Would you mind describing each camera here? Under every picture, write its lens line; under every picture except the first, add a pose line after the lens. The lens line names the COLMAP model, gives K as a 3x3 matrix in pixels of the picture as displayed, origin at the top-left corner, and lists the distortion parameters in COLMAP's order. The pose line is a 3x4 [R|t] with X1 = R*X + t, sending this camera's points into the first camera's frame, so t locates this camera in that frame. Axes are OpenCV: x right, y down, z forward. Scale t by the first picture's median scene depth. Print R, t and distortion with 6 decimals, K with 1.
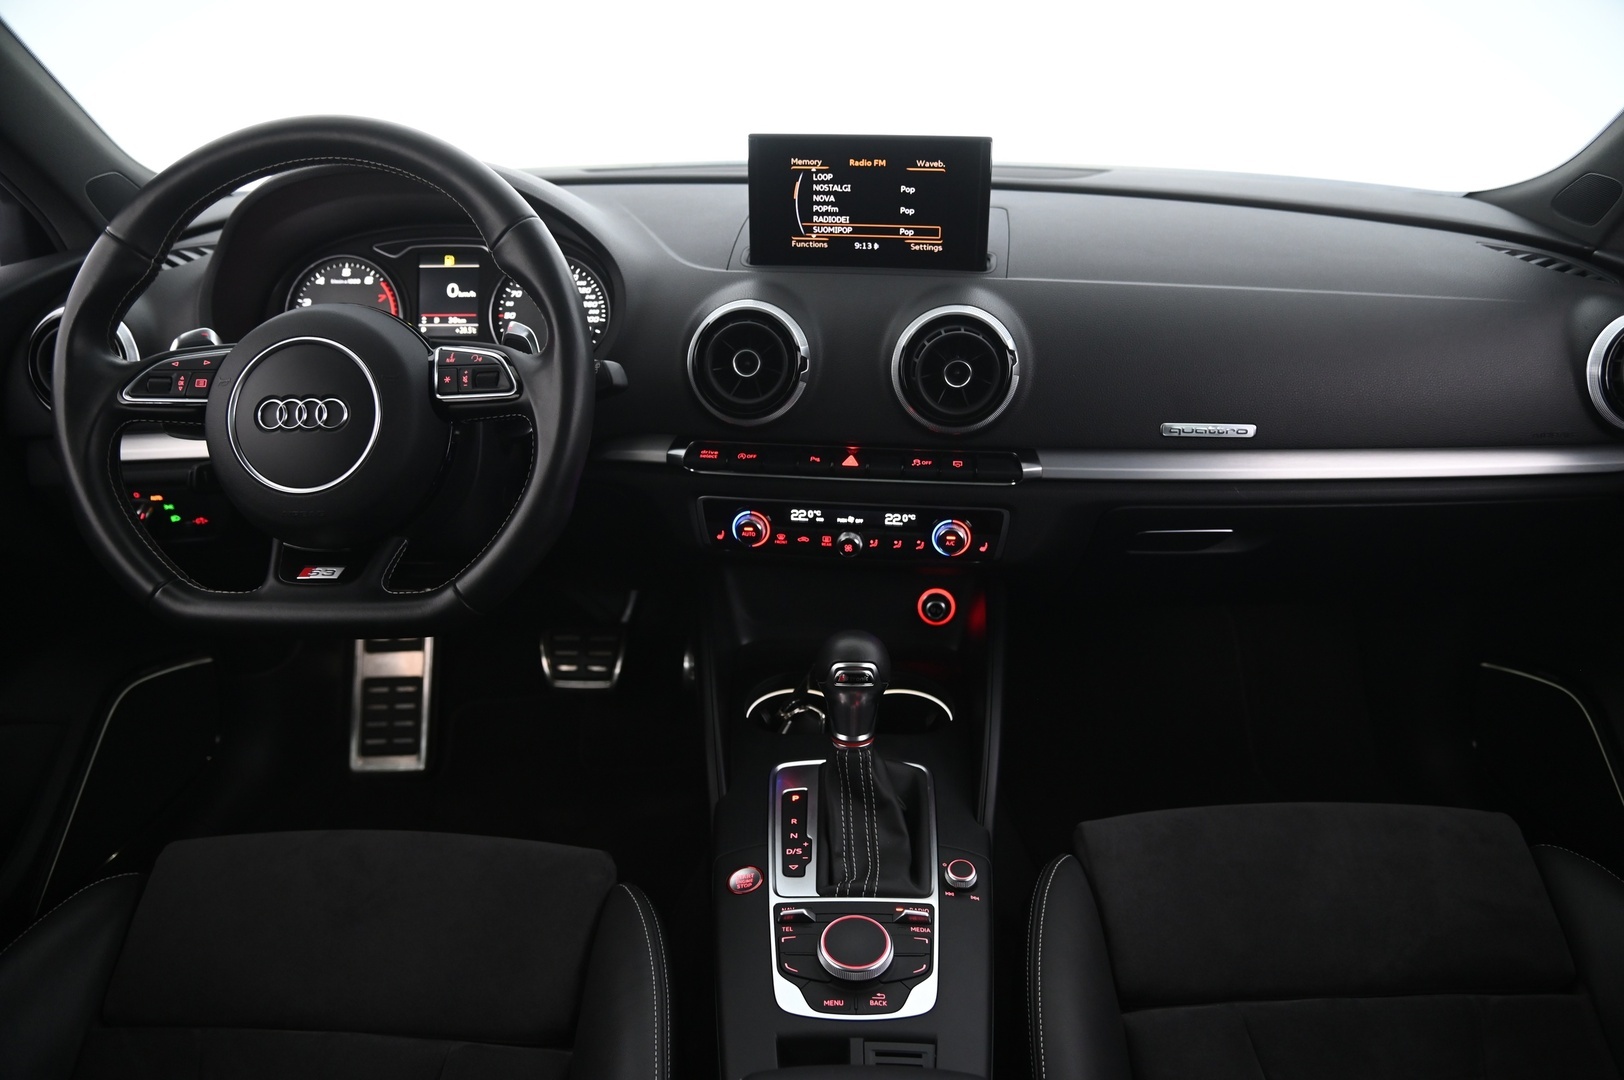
lens RADIAL K [[1103.6, 0, 818.9], [0, 1103.6, 549.8], [0, 0, 1]] dist [-0.124131, 0.069961]
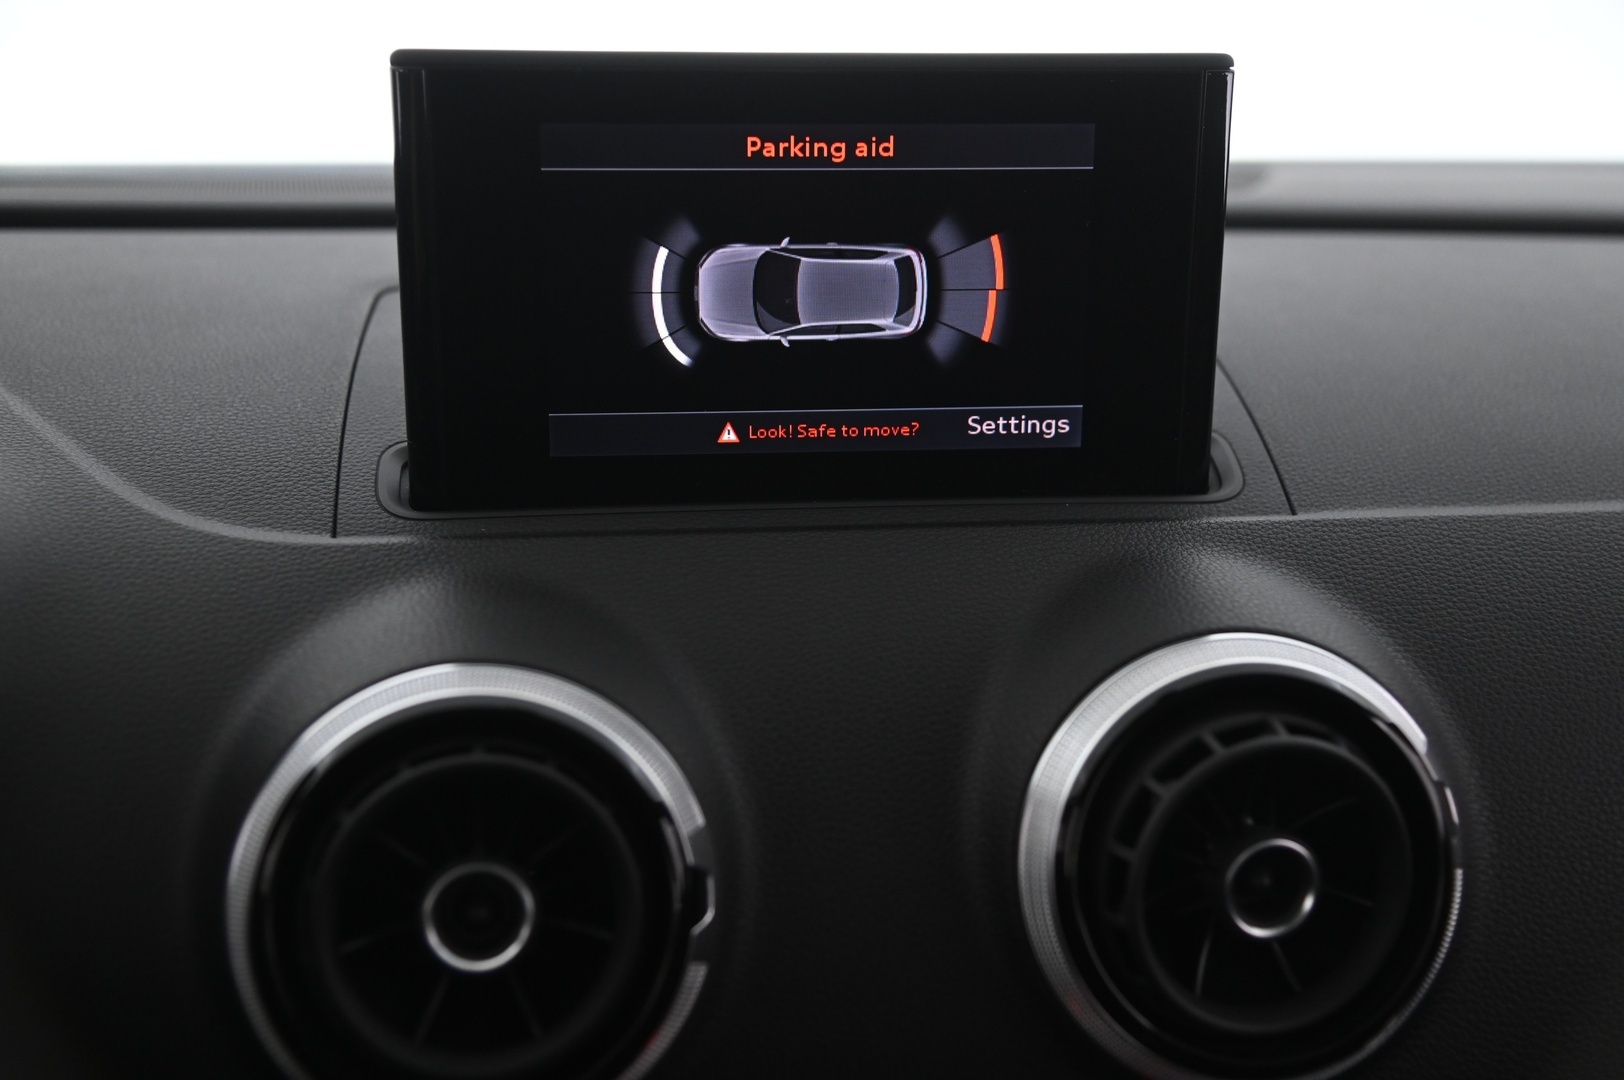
lens RADIAL K [[2024.4, 0, 812.0], [0, 2024.4, 540.0], [0, 0, 1]] dist [0.088603, 0.045212]
pose [[0.965300, -0.061871, 0.253710, -0.100024], [0.103119, 0.982886, -0.152650, -0.165492], [-0.239924, 0.173515, 0.955159, 0.482788]]
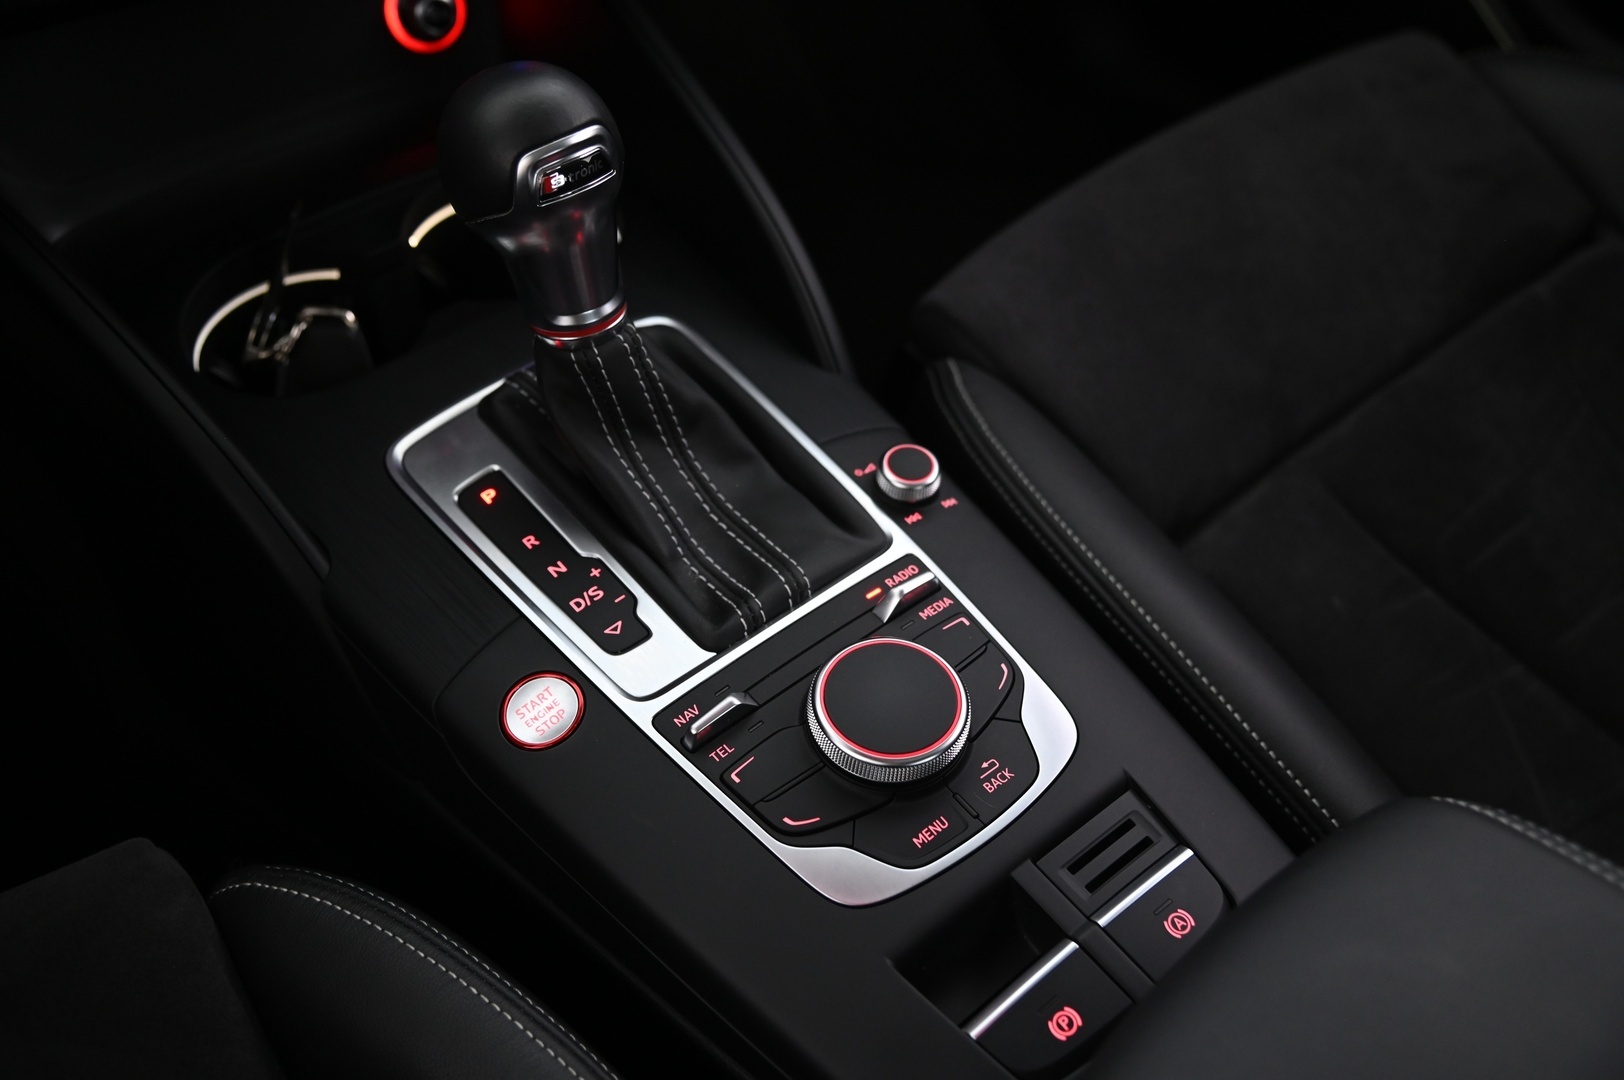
lens RADIAL K [[1511.6, 0, 809.7], [0, 1511.6, 561.5], [0, 0, 1]] dist [-0.001477, 0.010227]
pose [[0.753548, -0.480851, 0.448273, -0.198118], [0.272329, 0.848964, 0.452876, 0.006105], [-0.598333, -0.219186, 0.770684, 0.415324]]
